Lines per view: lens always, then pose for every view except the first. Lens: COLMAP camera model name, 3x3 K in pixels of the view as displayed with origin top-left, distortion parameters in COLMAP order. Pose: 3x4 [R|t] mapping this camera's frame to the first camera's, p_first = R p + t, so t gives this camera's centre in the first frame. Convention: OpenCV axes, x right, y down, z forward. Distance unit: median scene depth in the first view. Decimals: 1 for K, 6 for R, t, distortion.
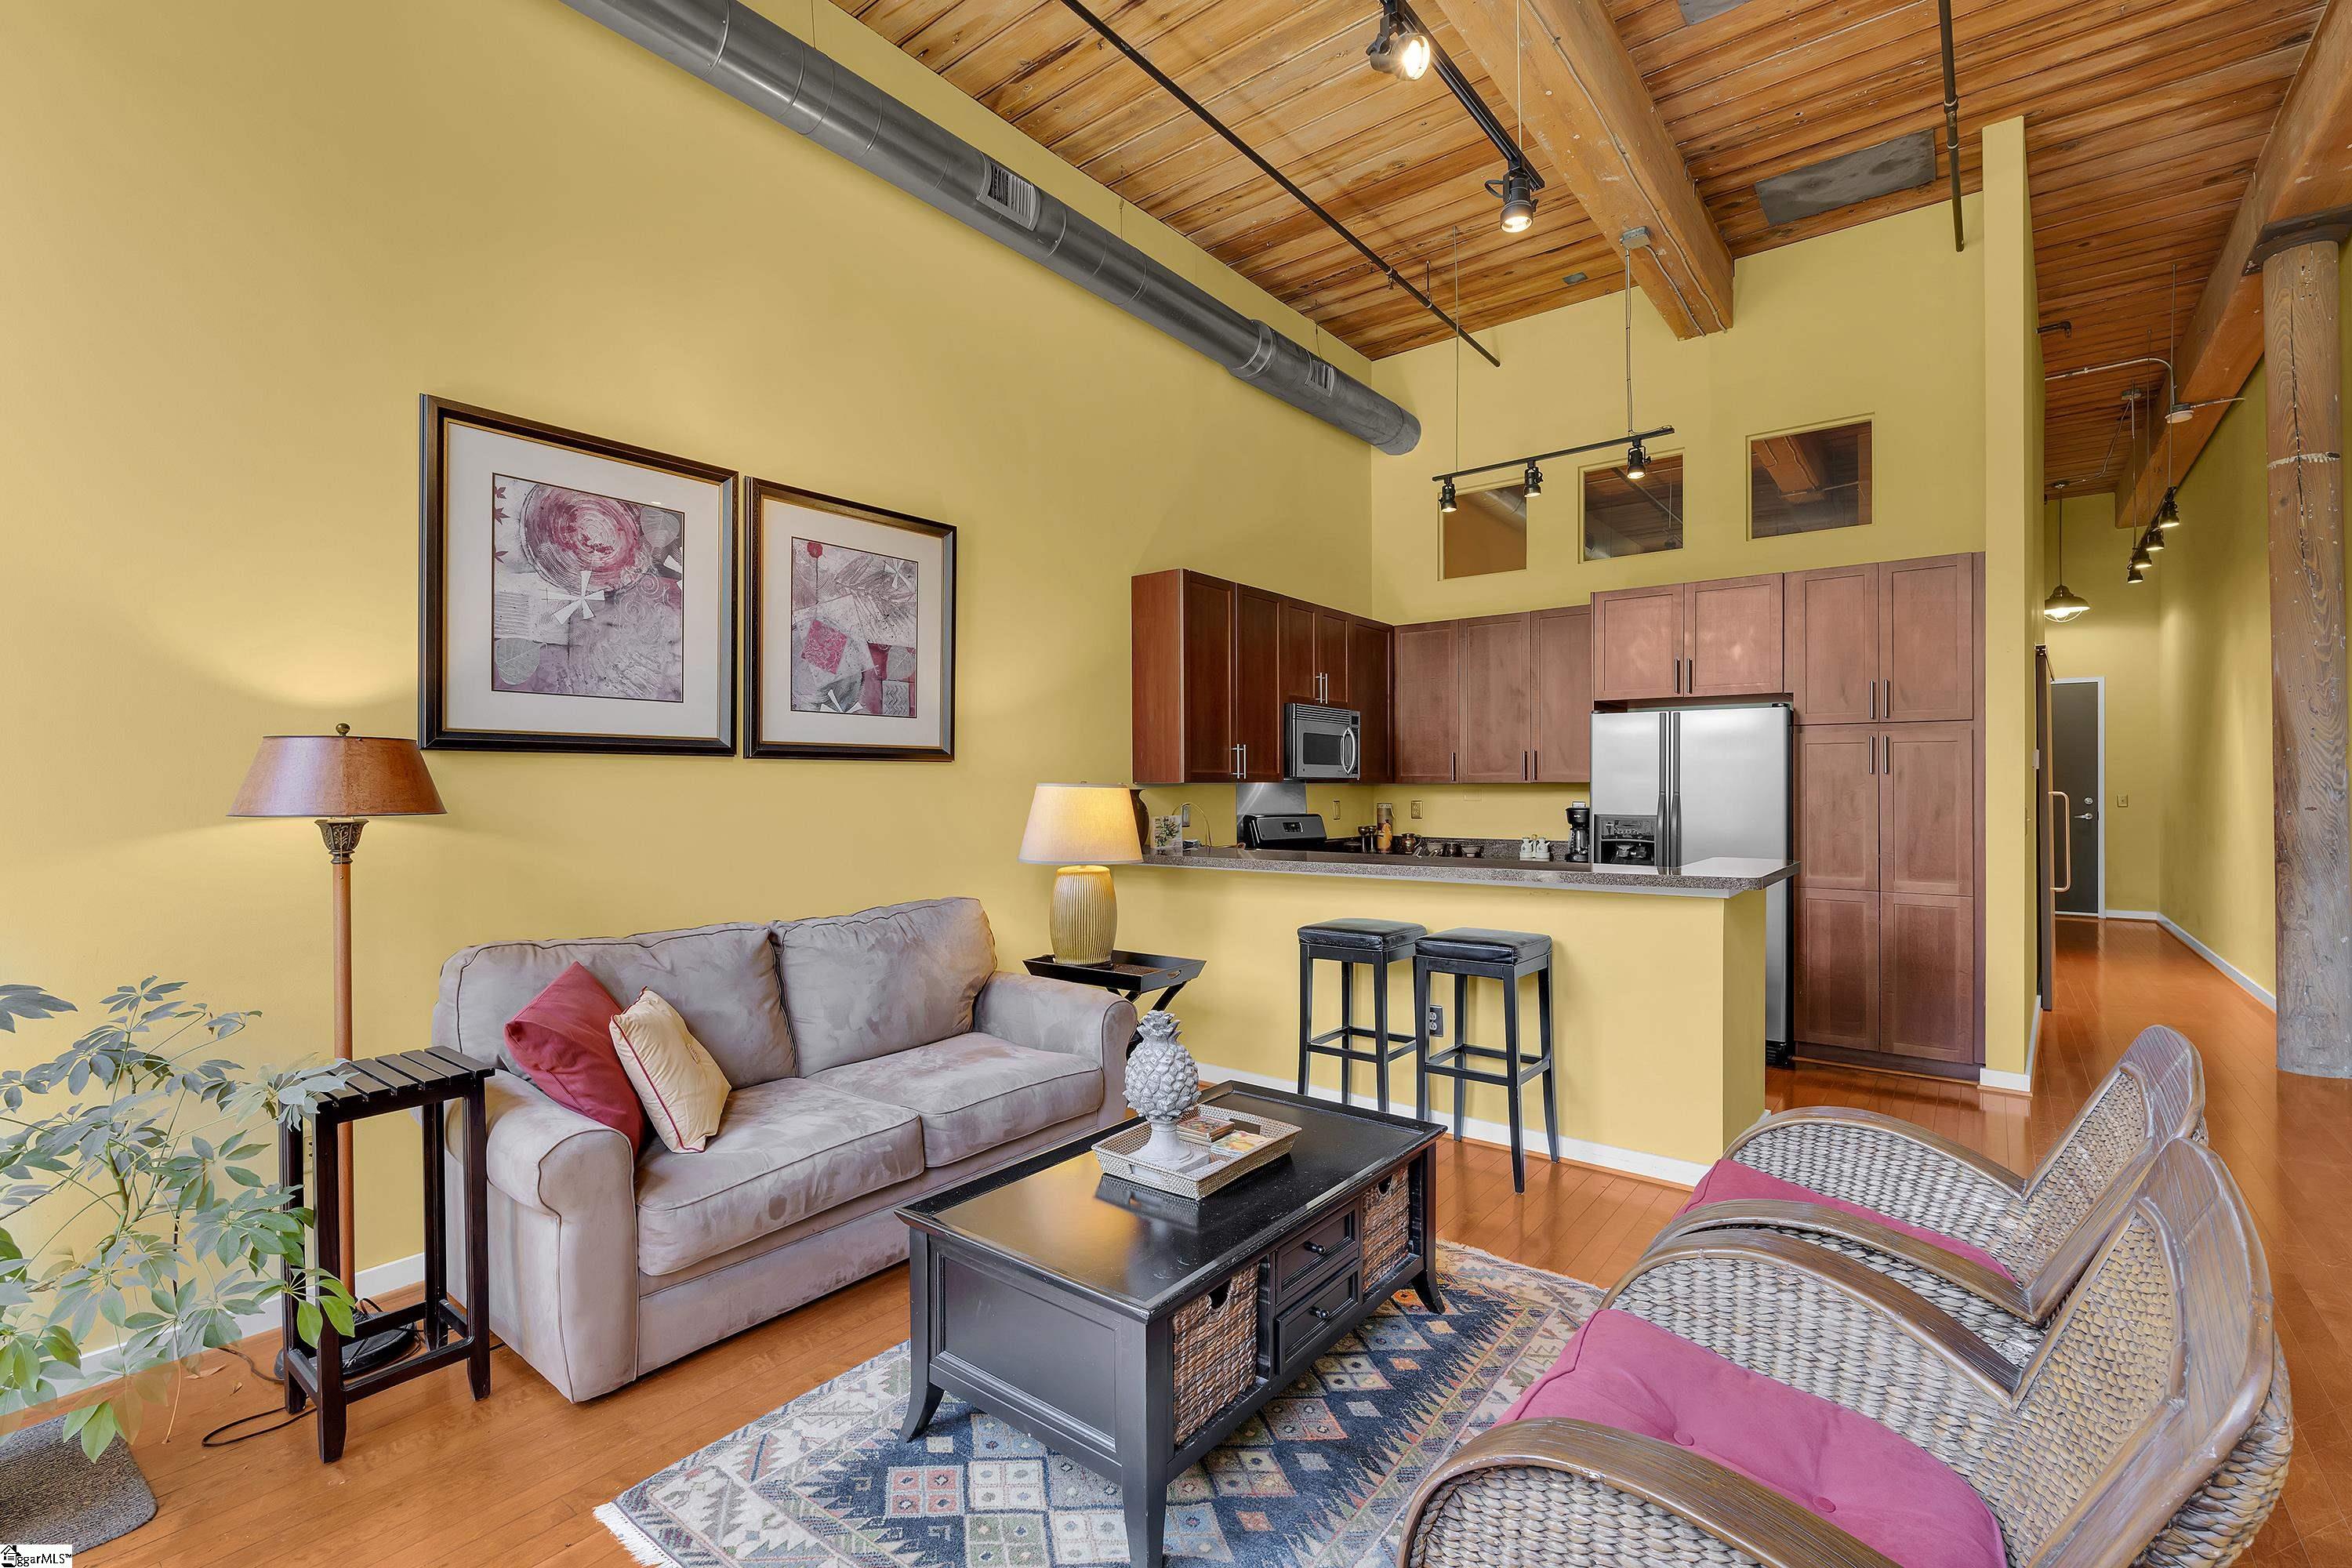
lens RADIAL K [[1021.2, 0, 1173.7], [0, 1021.2, 786.1], [0, 0, 1]] dist [-0.003136, 0.000380]
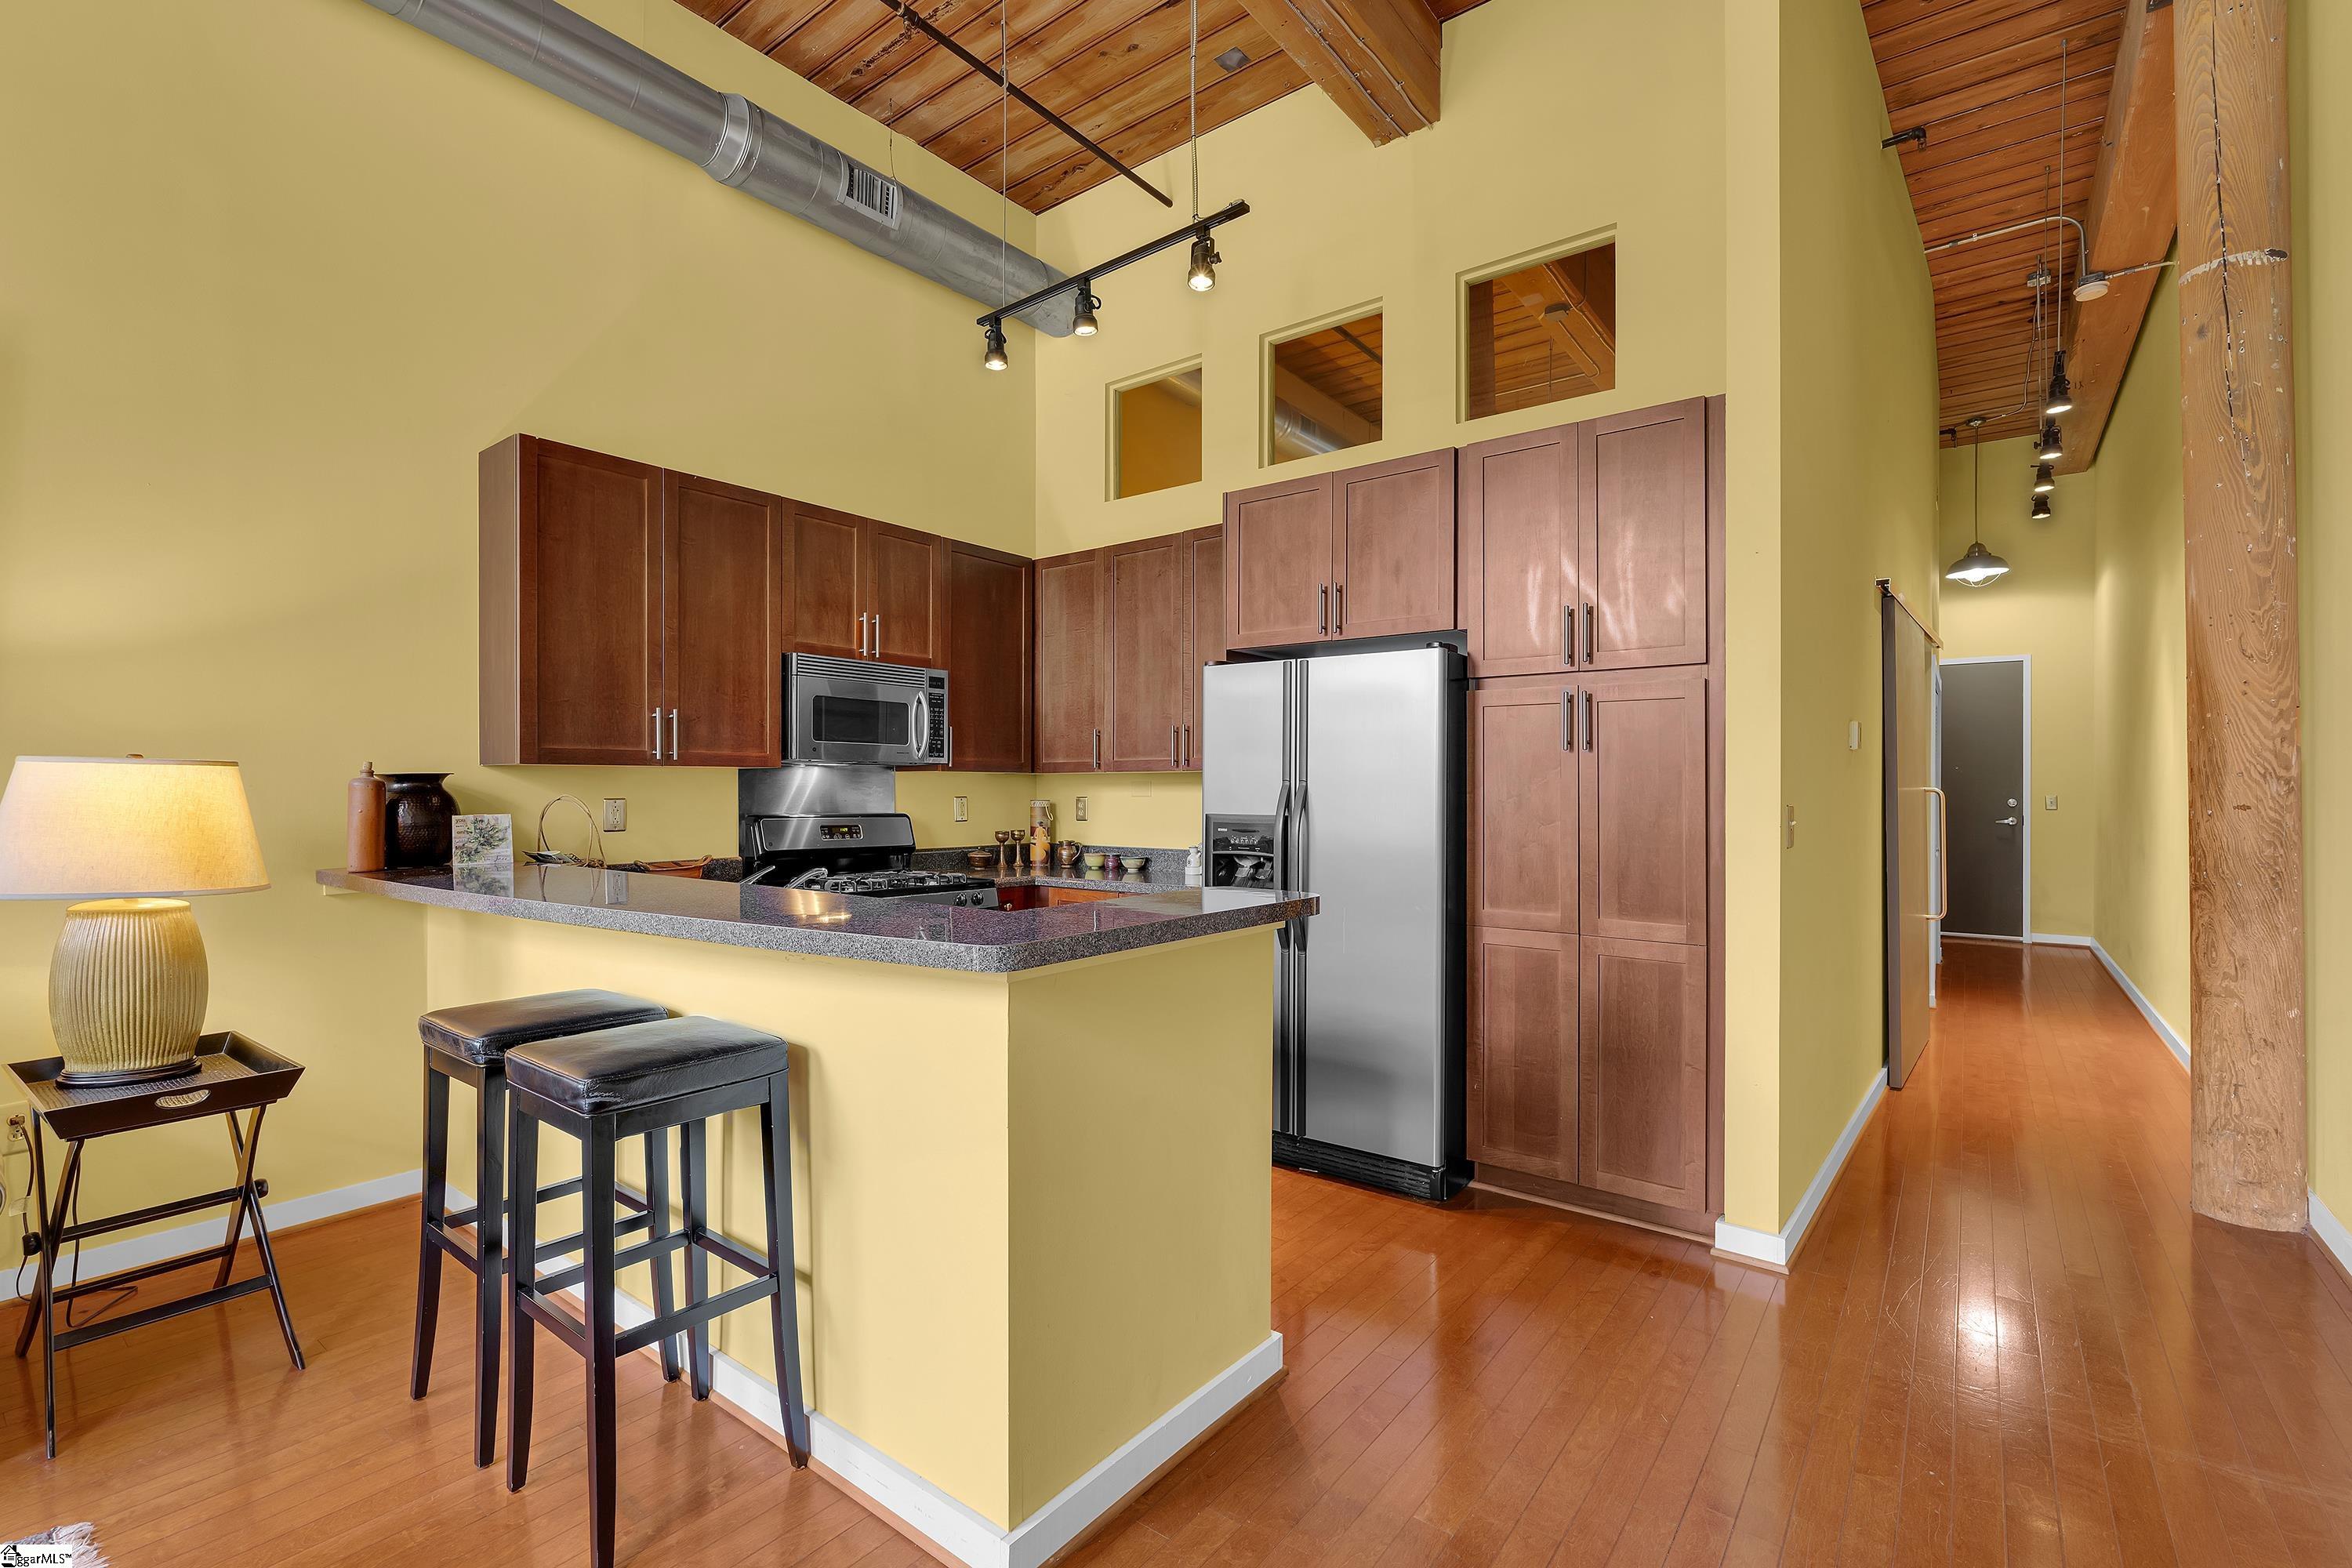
lens RADIAL K [[1021.2, 0, 1181.8], [0, 1021.2, 788.3], [0, 0, 1]] dist [-0.003136, 0.000380]
pose [[0.999927, 0.002844, 0.011783, 0.381901], [-0.002826, 0.999995, -0.001614, 0.011356], [-0.011788, 0.001581, 0.999929, 0.316911]]
